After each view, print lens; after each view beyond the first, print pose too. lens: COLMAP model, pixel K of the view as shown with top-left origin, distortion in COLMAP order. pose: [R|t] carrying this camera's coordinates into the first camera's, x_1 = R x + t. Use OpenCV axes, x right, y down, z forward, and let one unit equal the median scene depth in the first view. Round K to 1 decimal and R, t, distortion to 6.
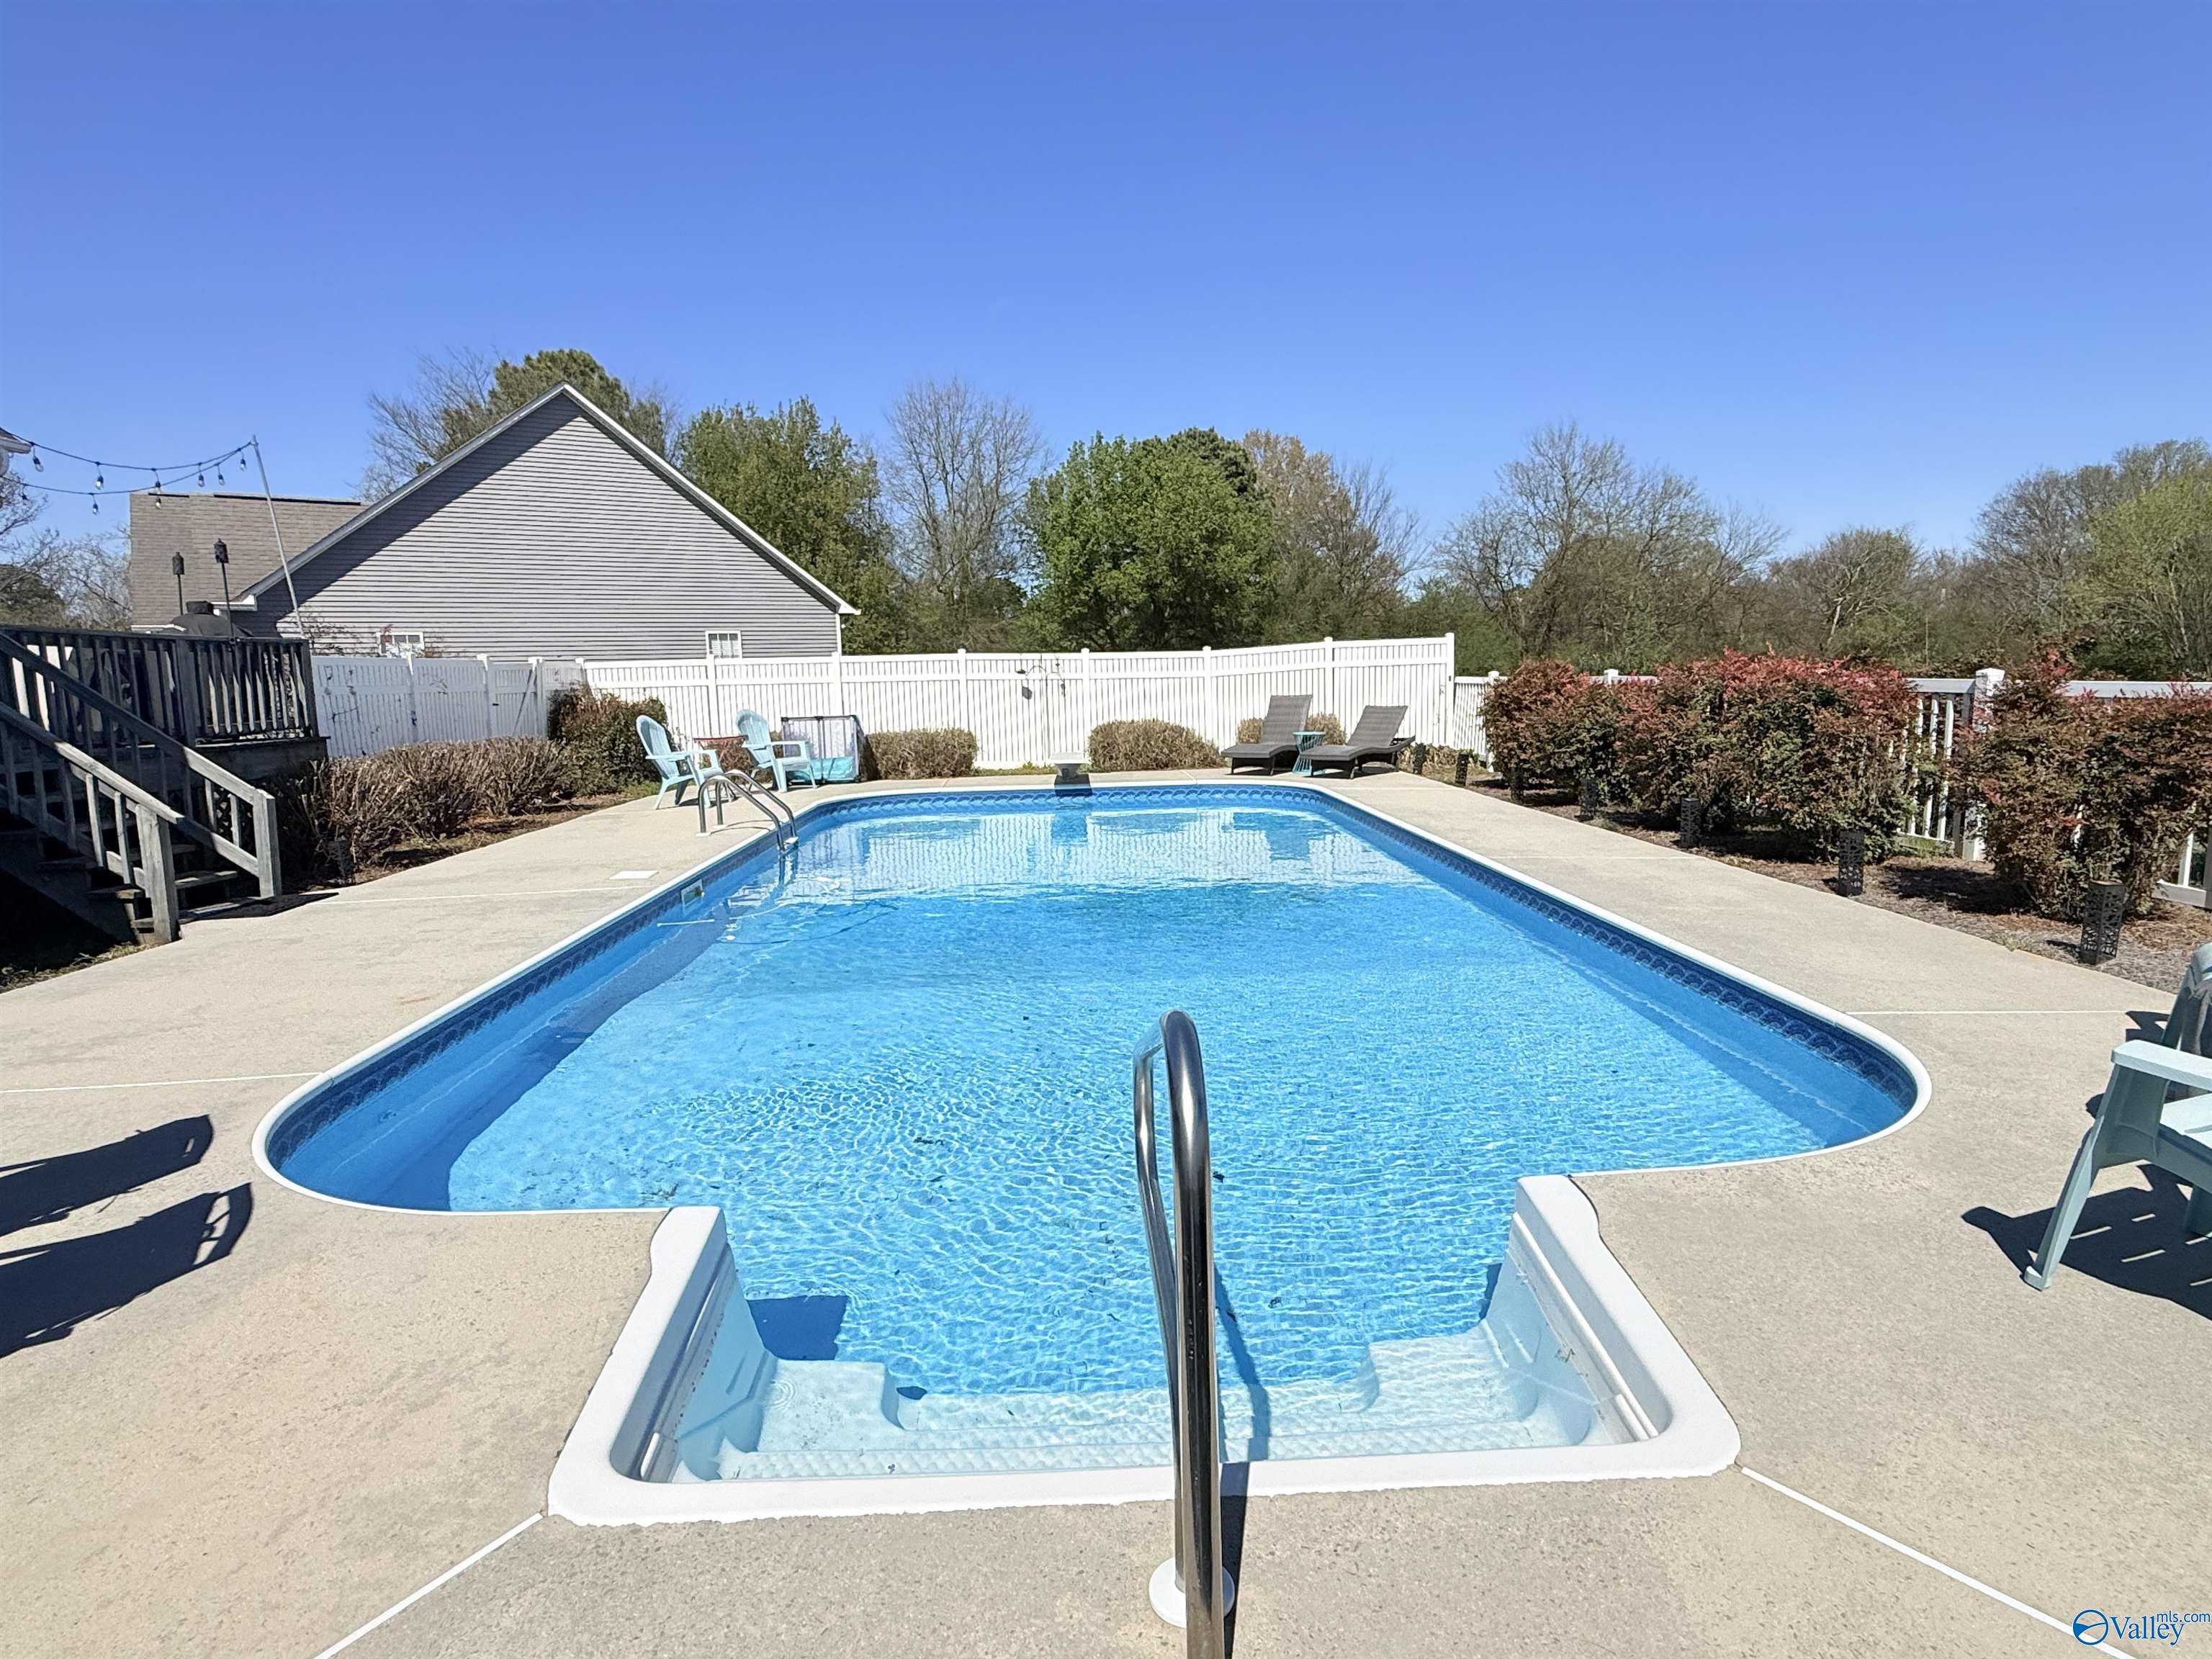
lens RADIAL K [[1193.1, 0, 1102.7], [0, 1193.1, 833.2], [0, 0, 1]] dist [0.004254, 0.000087]
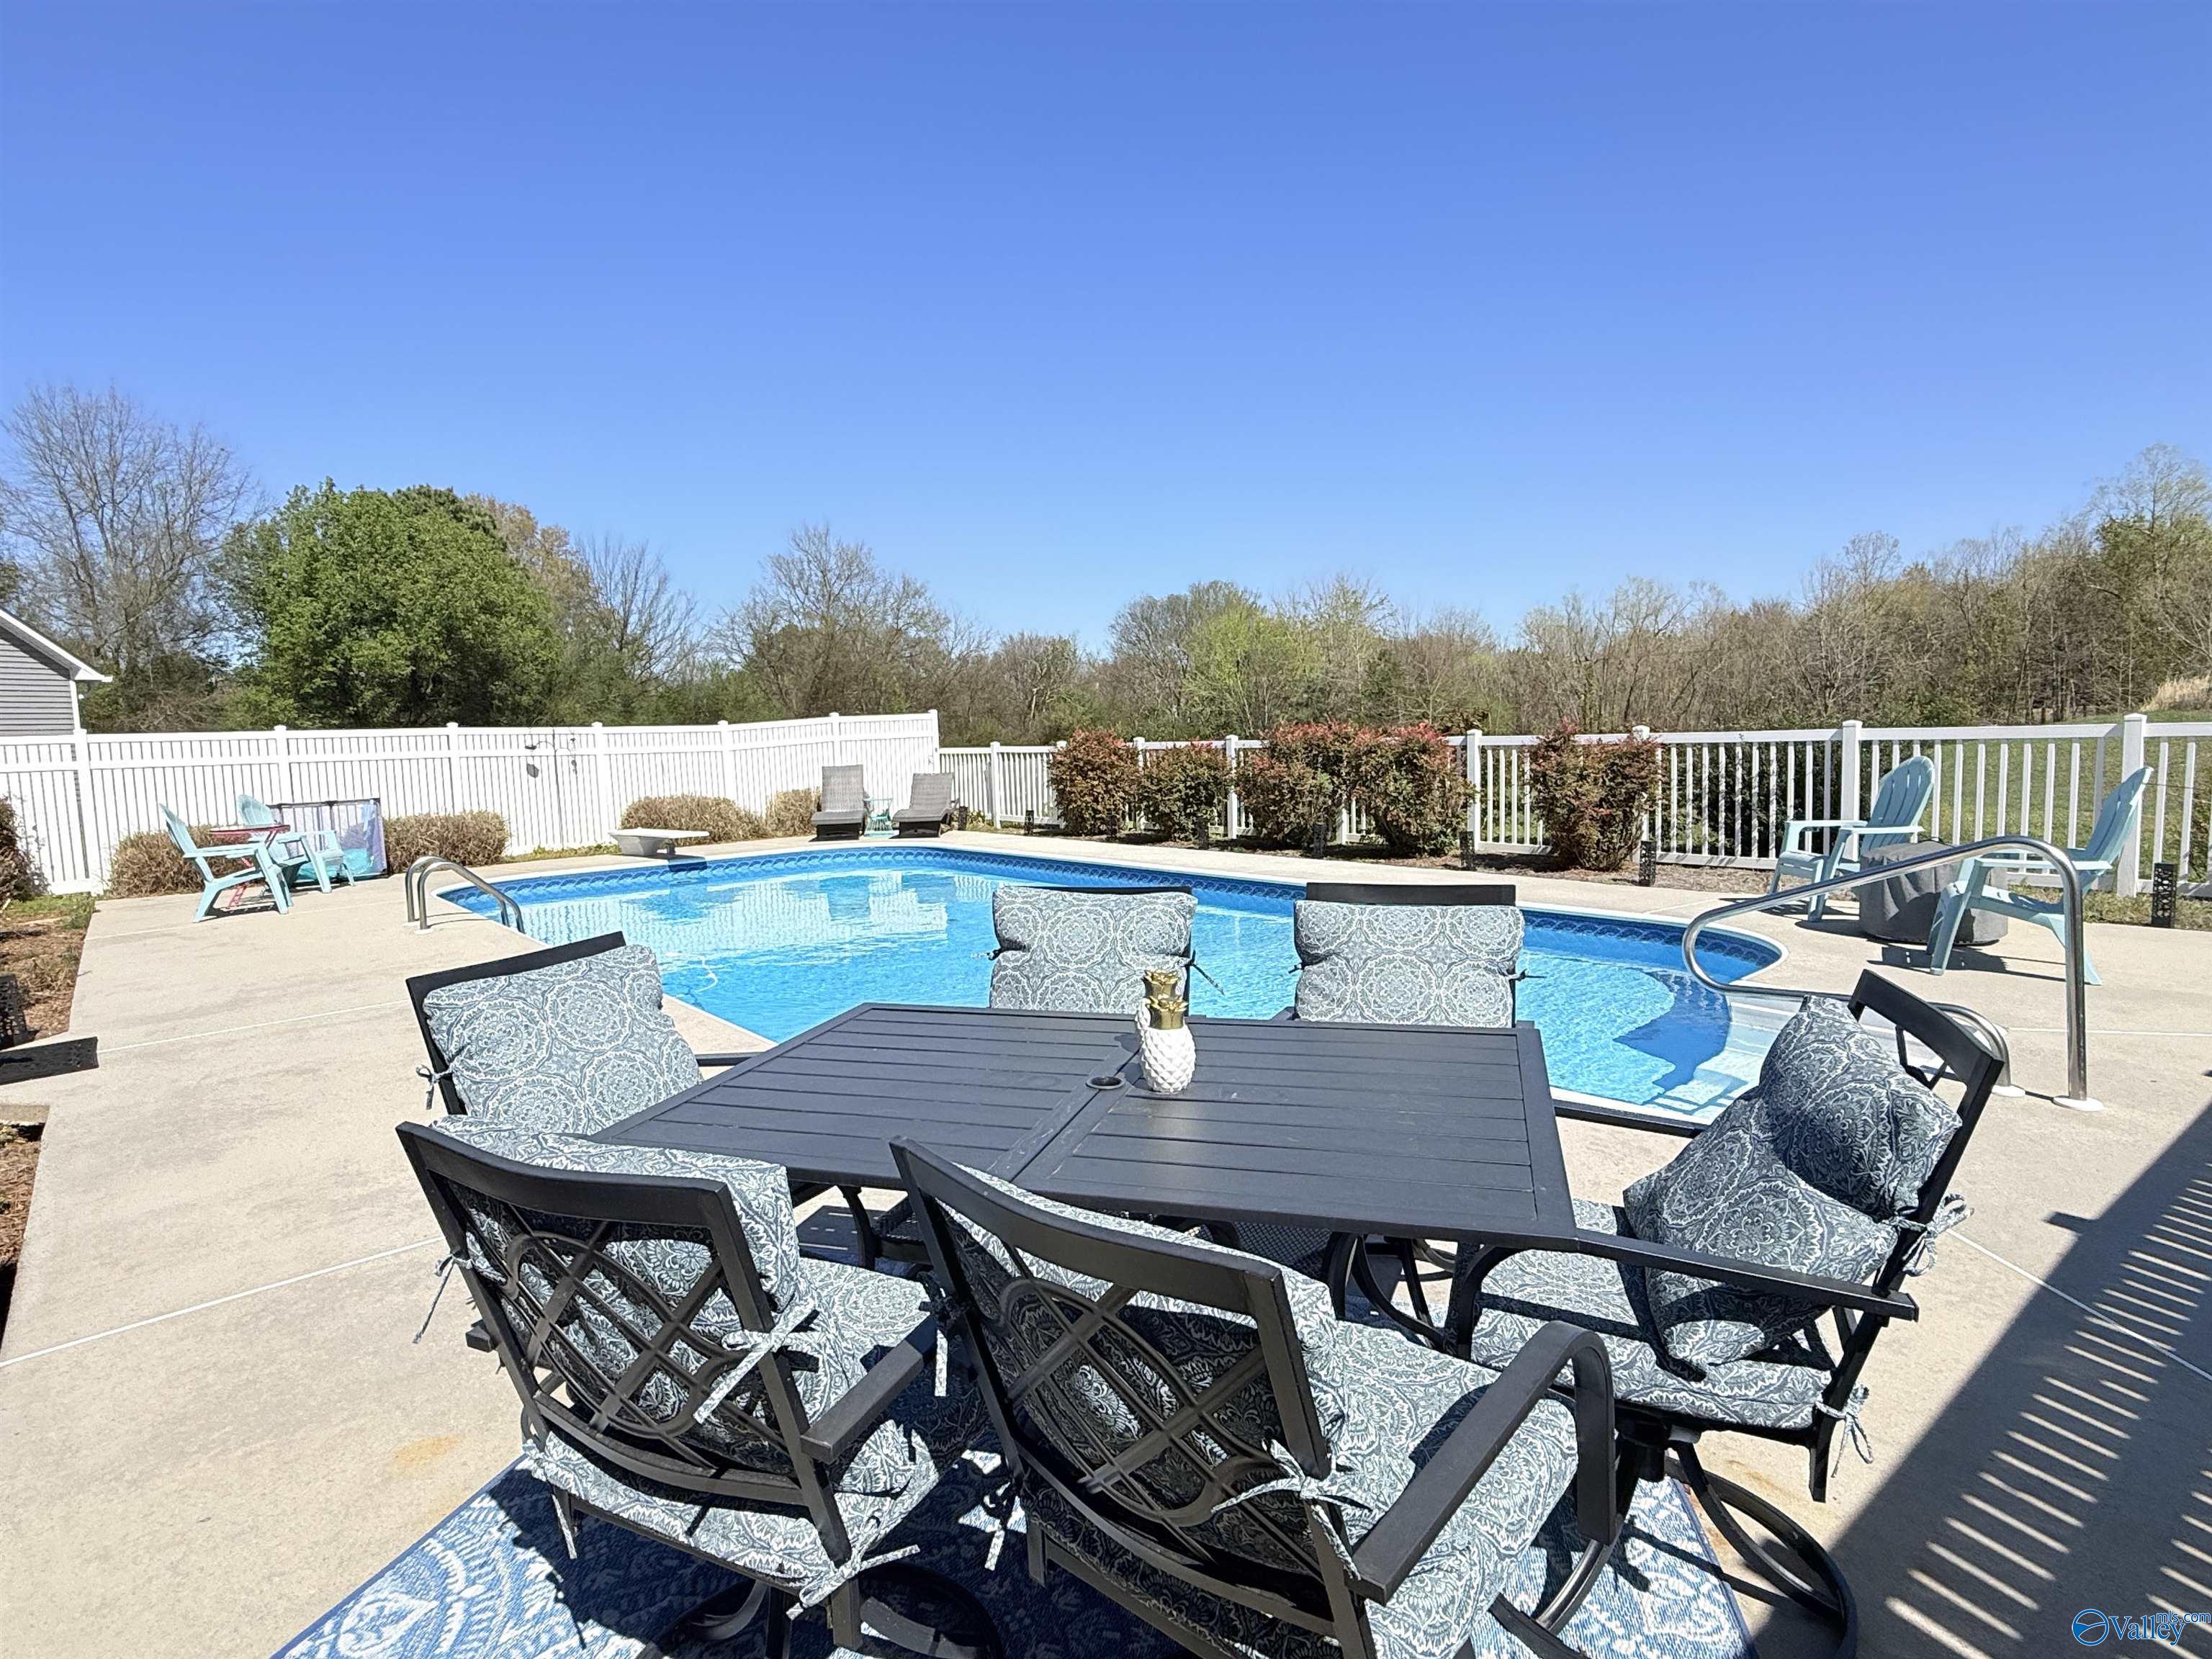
lens RADIAL K [[1193.1, 0, 1102.7], [0, 1193.1, 833.2], [0, 0, 1]] dist [0.004254, 0.000087]
pose [[0.794618, -0.054222, 0.604683, -0.107963], [0.095736, 0.994733, -0.036609, 0.001917], [-0.599513, 0.086980, 0.795624, 0.007911]]
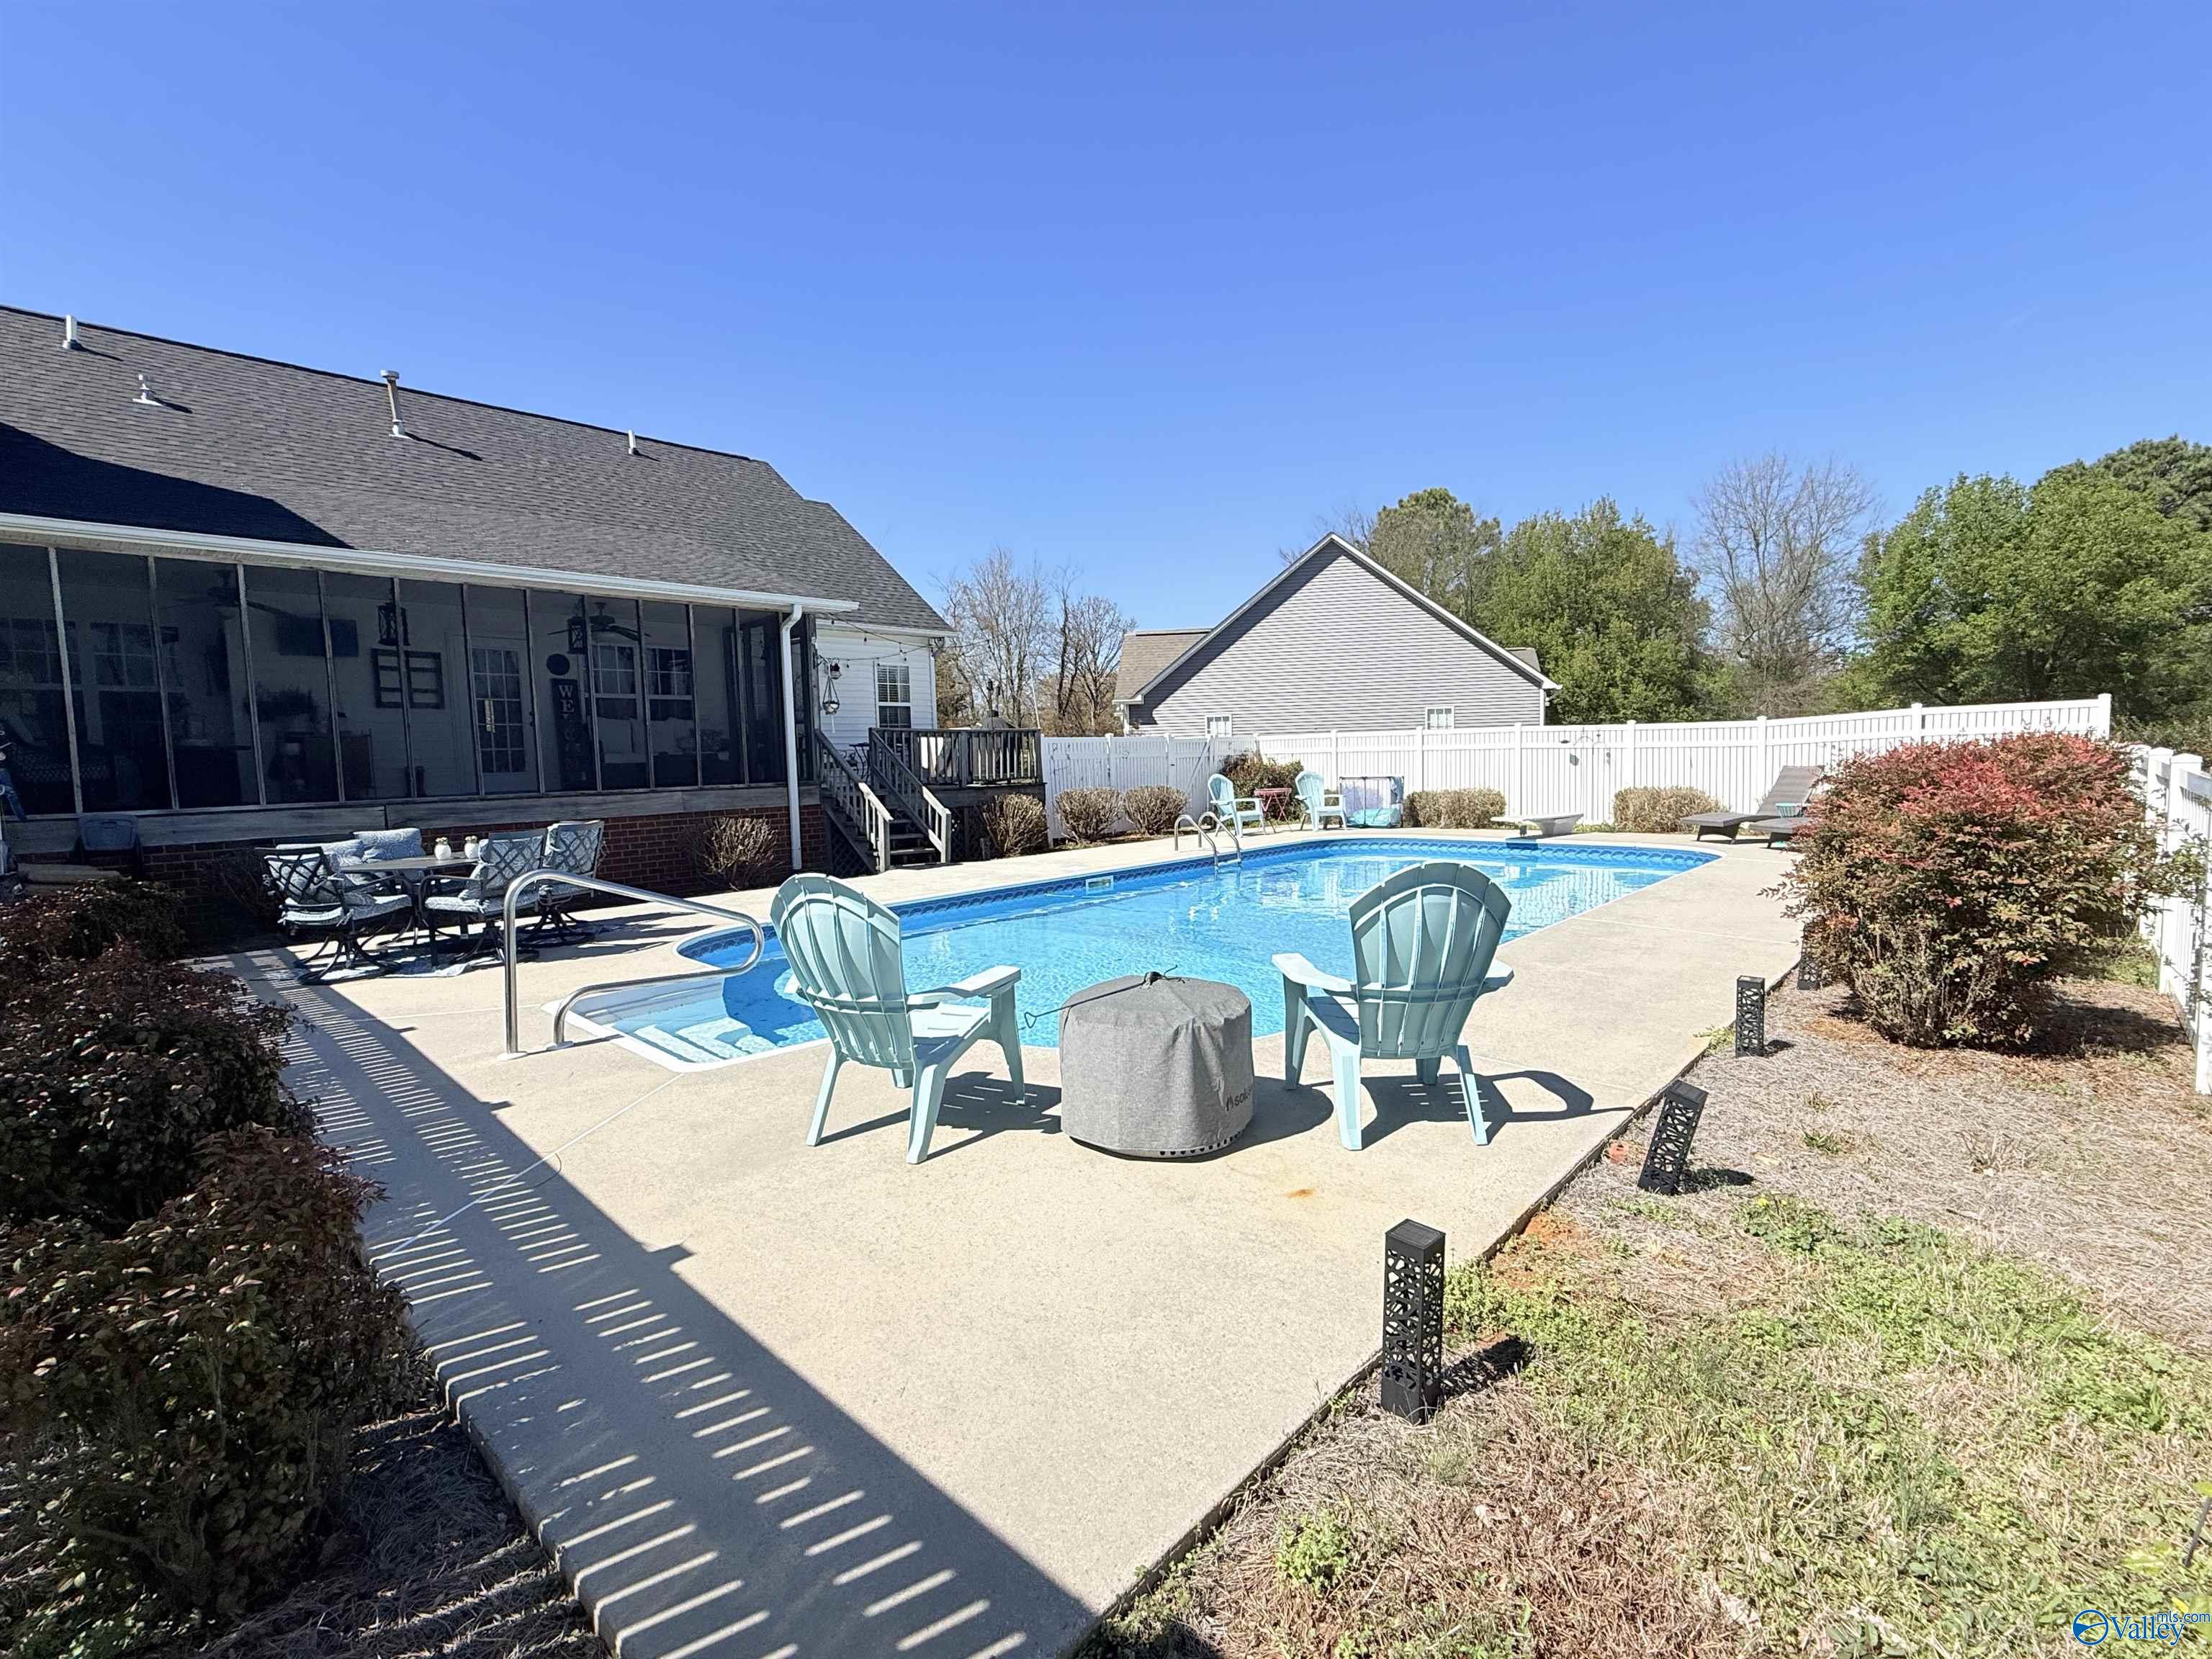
lens RADIAL K [[1001.4, 0, 1099.5], [0, 1001.4, 842.5], [0, 0, 1]] dist [-0.002194, -0.000133]
pose [[0.694603, 0.069612, -0.716018, 0.124697], [-0.087268, 0.996110, 0.012185, -0.004255], [0.714081, 0.054022, 0.697976, 0.003412]]
